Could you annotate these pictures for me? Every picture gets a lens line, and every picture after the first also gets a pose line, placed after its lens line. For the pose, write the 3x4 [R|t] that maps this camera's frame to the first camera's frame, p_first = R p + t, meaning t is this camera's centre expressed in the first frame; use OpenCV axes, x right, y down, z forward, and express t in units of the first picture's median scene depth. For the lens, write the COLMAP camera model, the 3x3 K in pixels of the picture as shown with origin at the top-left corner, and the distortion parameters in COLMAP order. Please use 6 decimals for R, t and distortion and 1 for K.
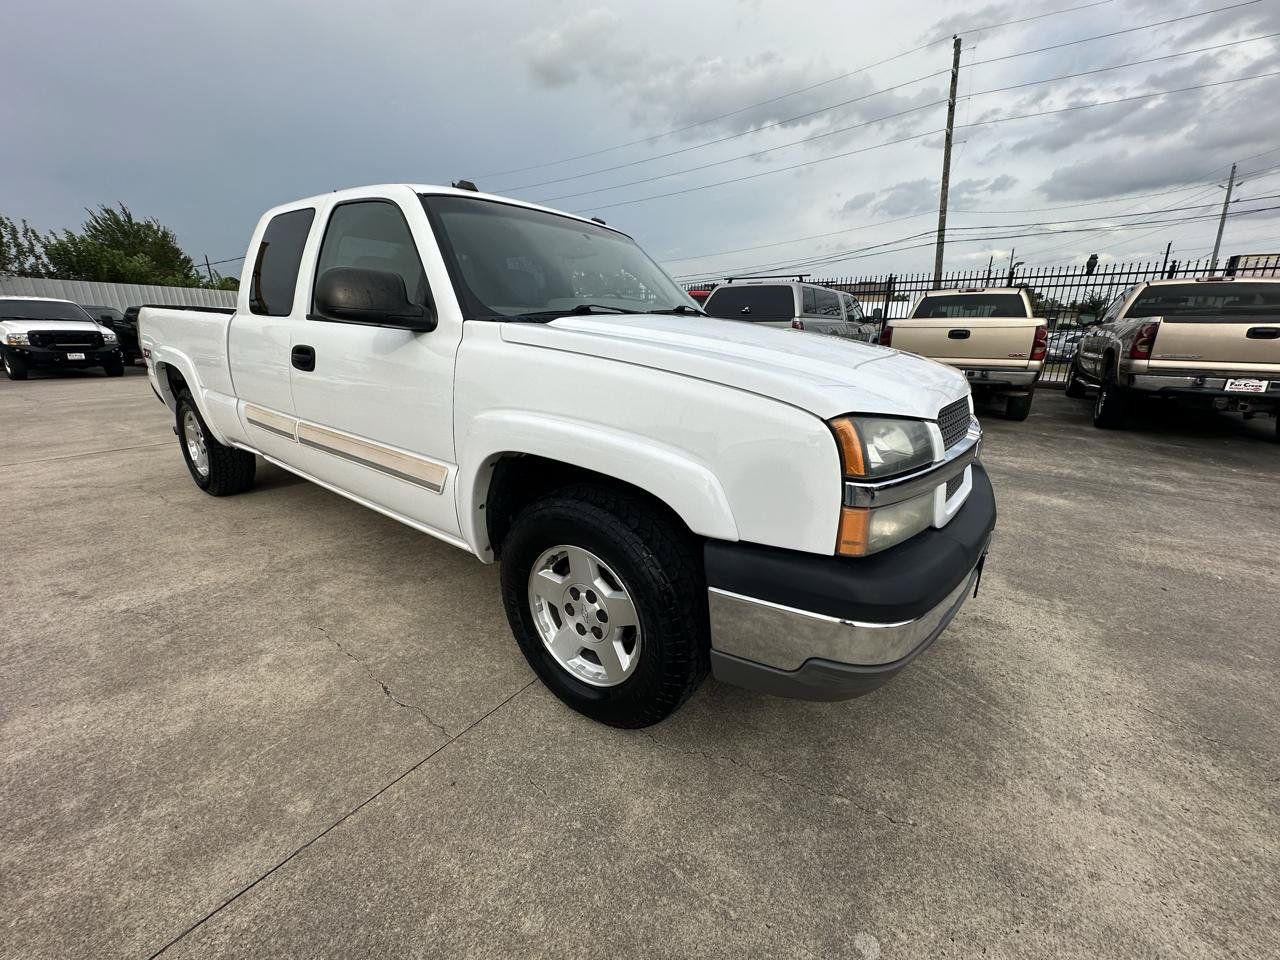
lens RADIAL K [[534.6, 0, 660.6], [0, 534.6, 479.1], [0, 0, 1]] dist [-0.000320, 0.000319]
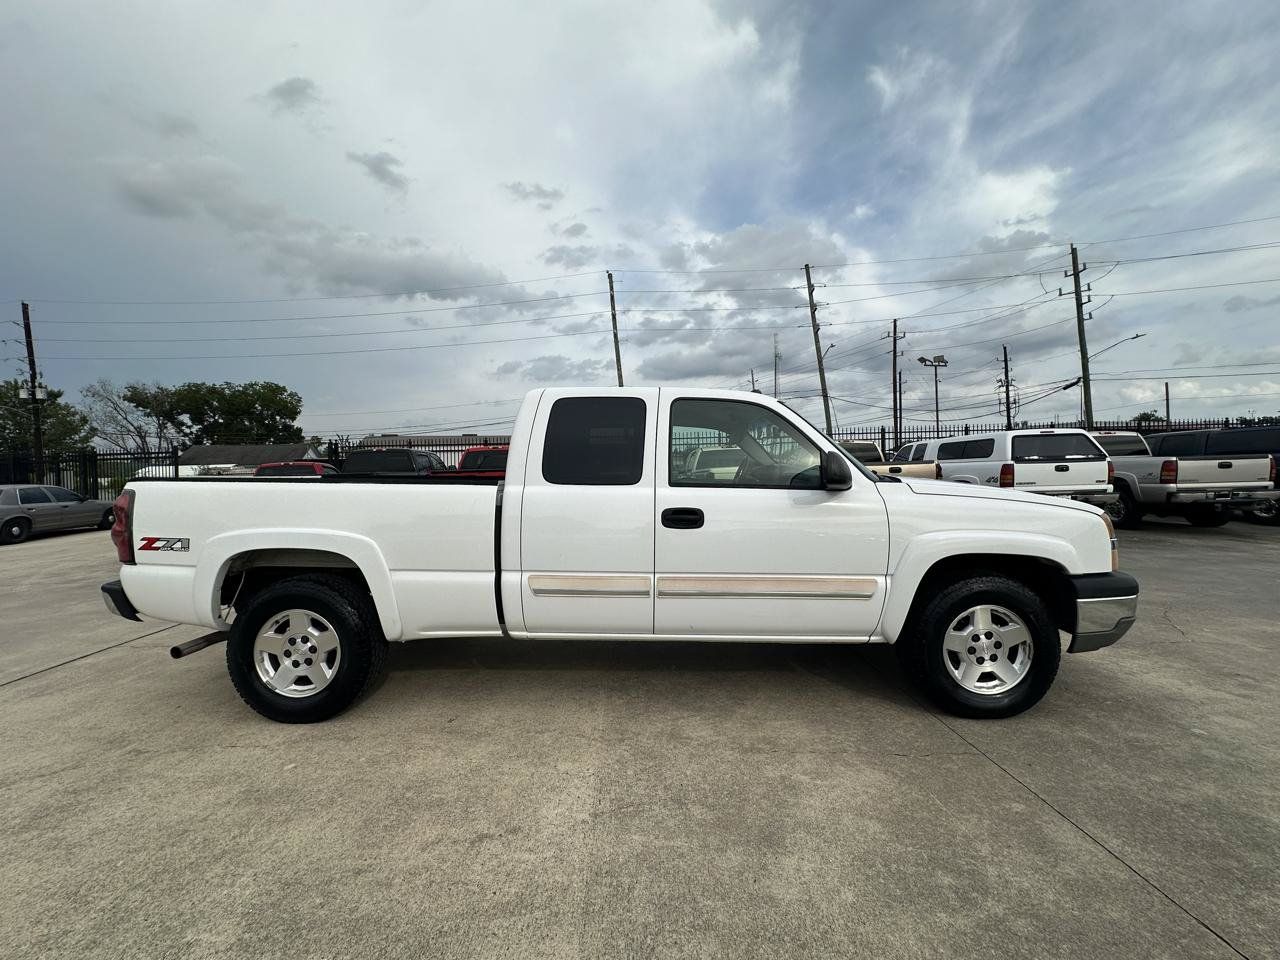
lens RADIAL K [[513.2, 0, 675.5], [0, 513.2, 472.8], [0, 0, 1]] dist [-0.001592, 0.000045]
pose [[0.804029, -0.032340, 0.593710, -1.674964], [0.192735, 0.958782, -0.208784, -0.112684], [-0.562486, 0.282298, 0.777121, 0.135530]]
